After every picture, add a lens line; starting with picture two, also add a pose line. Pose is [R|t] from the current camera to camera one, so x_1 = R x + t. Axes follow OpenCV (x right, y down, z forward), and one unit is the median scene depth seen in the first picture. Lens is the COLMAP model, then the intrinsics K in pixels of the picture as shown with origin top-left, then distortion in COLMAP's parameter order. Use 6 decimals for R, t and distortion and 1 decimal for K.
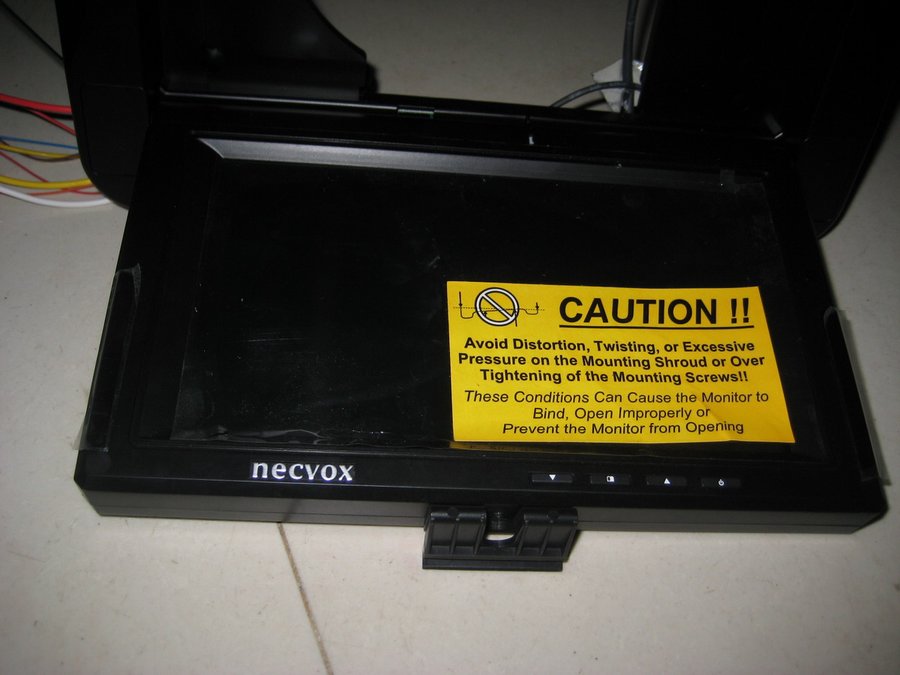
lens RADIAL K [[954.8, 0, 450.0], [0, 954.8, 337.5], [0, 0, 1]] dist [-0.179416, 0.279334]
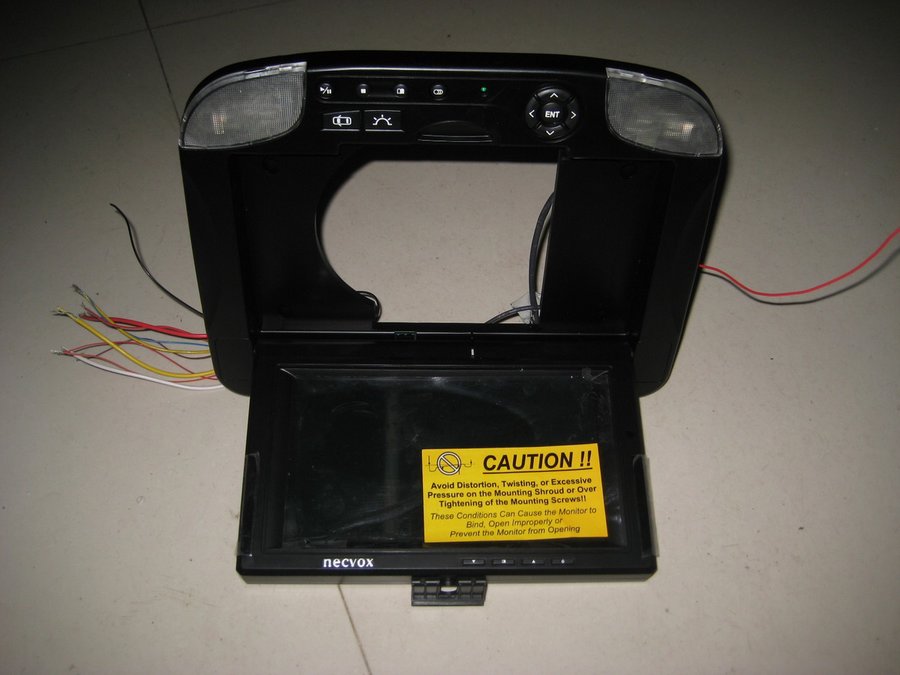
lens RADIAL K [[954.8, 0, 450.0], [0, 954.8, 337.5], [0, 0, 1]] dist [-0.179416, 0.279334]
pose [[0.997312, -0.033241, -0.065303, 0.184818], [0.037868, 0.996761, 0.070945, -0.418680], [0.062734, -0.073227, 0.995340, -0.847411]]
